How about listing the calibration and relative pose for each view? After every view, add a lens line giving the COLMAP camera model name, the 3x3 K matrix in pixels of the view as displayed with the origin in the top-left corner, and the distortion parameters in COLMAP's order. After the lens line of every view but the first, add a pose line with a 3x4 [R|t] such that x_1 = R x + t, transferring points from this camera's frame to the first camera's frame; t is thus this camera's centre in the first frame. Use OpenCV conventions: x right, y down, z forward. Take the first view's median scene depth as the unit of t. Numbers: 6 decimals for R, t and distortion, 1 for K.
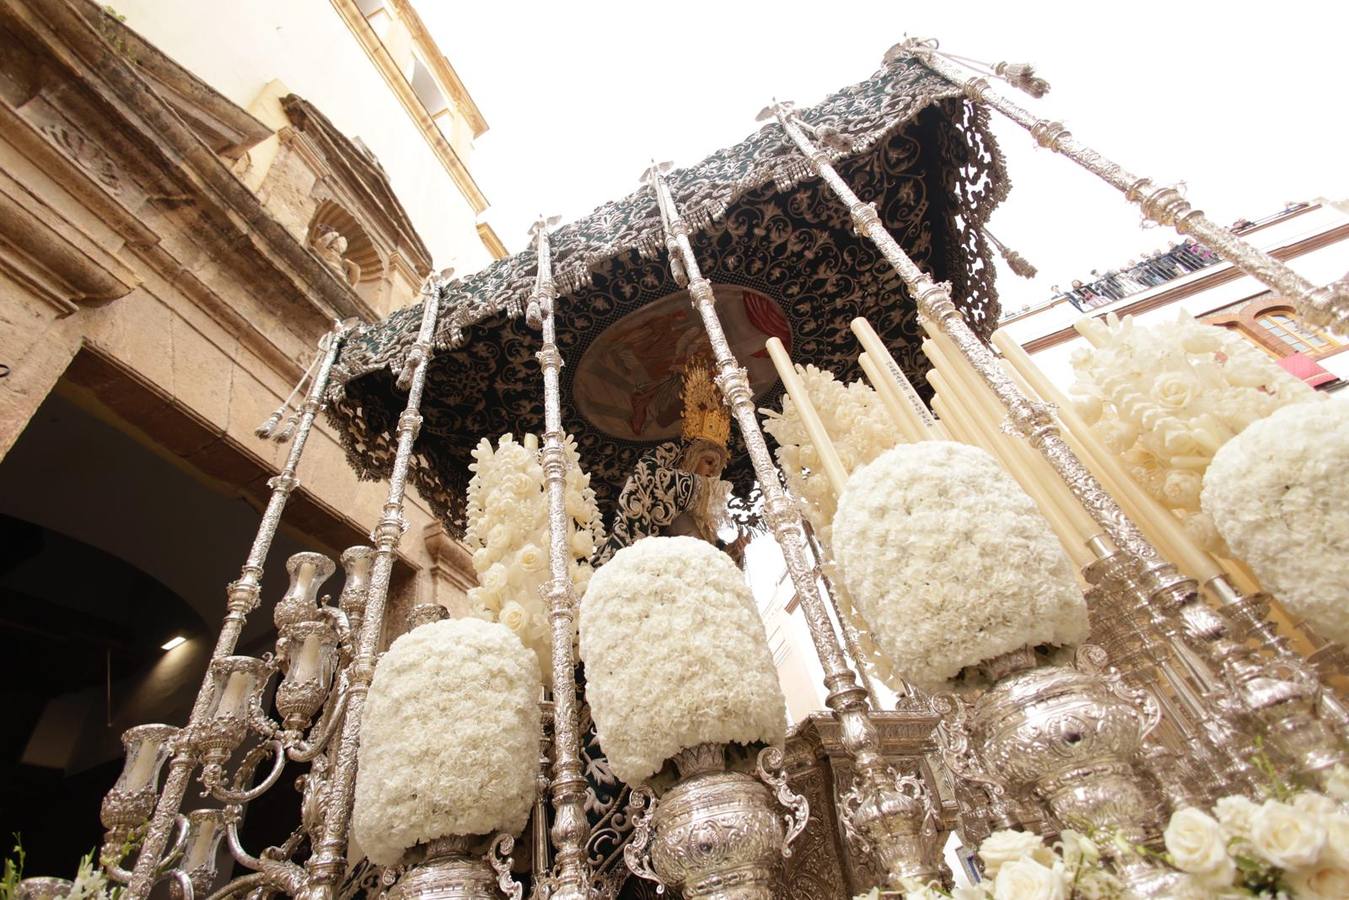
lens RADIAL K [[629.4, 0, 664.9], [0, 629.4, 445.8], [0, 0, 1]] dist [-0.000702, 0.001735]
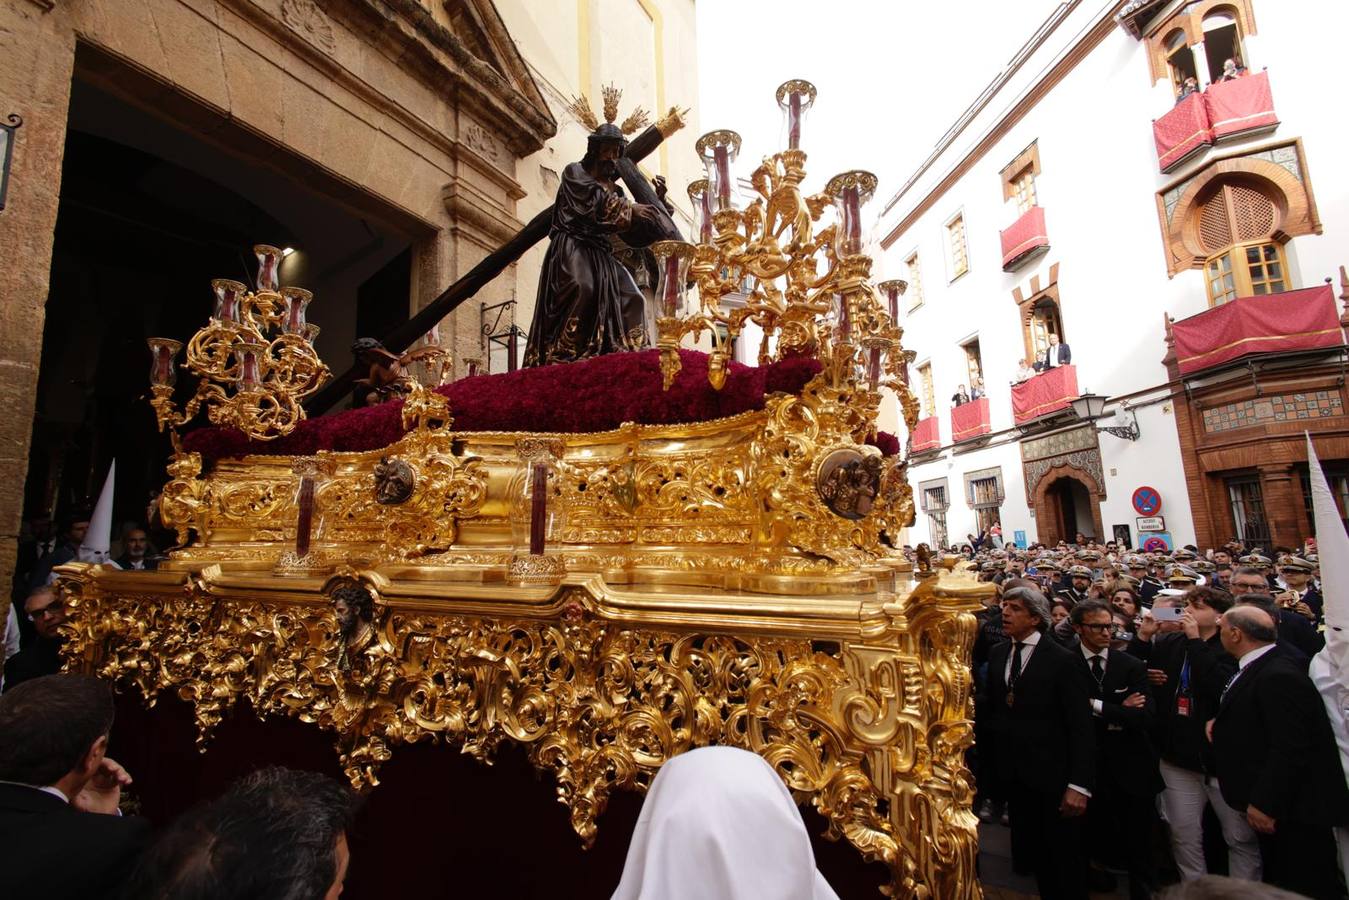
lens RADIAL K [[629.4, 0, 679.0], [0, 629.4, 450.2], [0, 0, 1]] dist [-0.000702, 0.001735]
pose [[0.986457, 0.122261, -0.109334, 0.269070], [-0.038834, 0.821746, 0.568529, -0.178404], [0.159354, -0.556584, 0.815365, -0.122961]]
